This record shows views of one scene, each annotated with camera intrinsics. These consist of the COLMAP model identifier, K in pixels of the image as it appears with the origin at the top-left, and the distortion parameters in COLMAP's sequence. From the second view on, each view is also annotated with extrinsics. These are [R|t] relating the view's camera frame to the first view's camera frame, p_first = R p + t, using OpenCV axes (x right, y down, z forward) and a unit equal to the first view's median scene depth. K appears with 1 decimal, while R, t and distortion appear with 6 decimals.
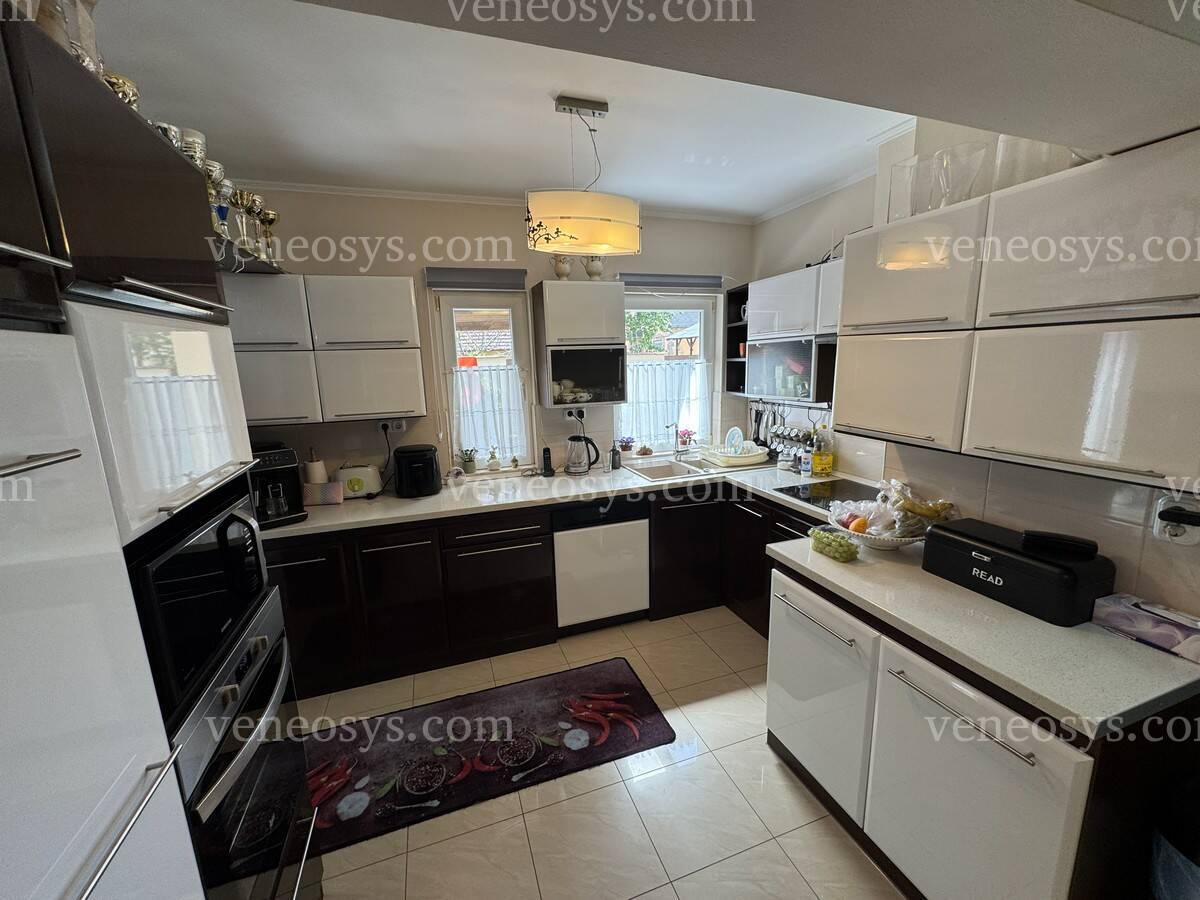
lens RADIAL K [[477.6, 0, 599.1], [0, 477.6, 450.8], [0, 0, 1]] dist [-0.002484, 0.000558]
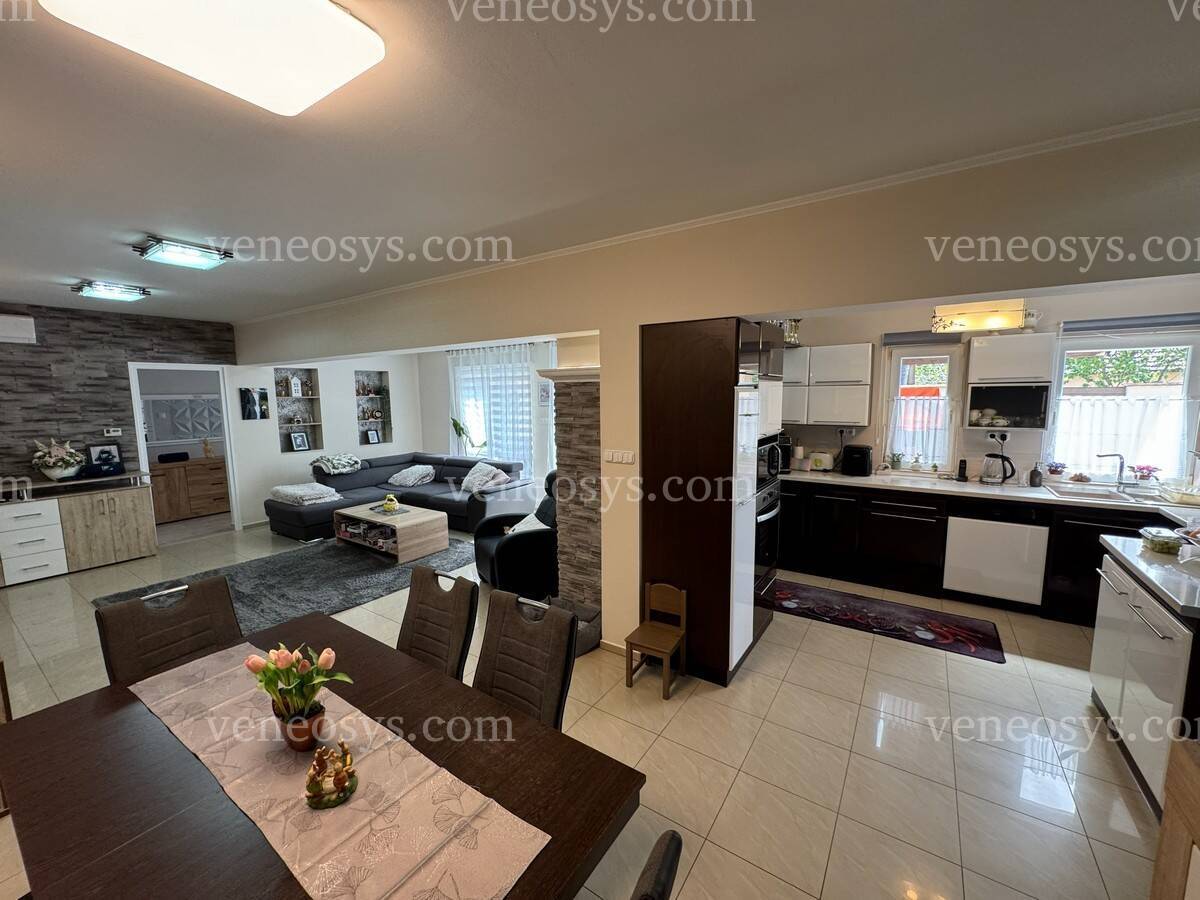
lens RADIAL K [[477.6, 0, 599.1], [0, 477.6, 450.8], [0, 0, 1]] dist [-0.002484, 0.000558]
pose [[0.593308, 0.118576, -0.796194, 0.365364], [-0.159162, 0.986845, 0.028365, 0.099748], [0.789084, 0.109894, 0.604376, -0.632492]]
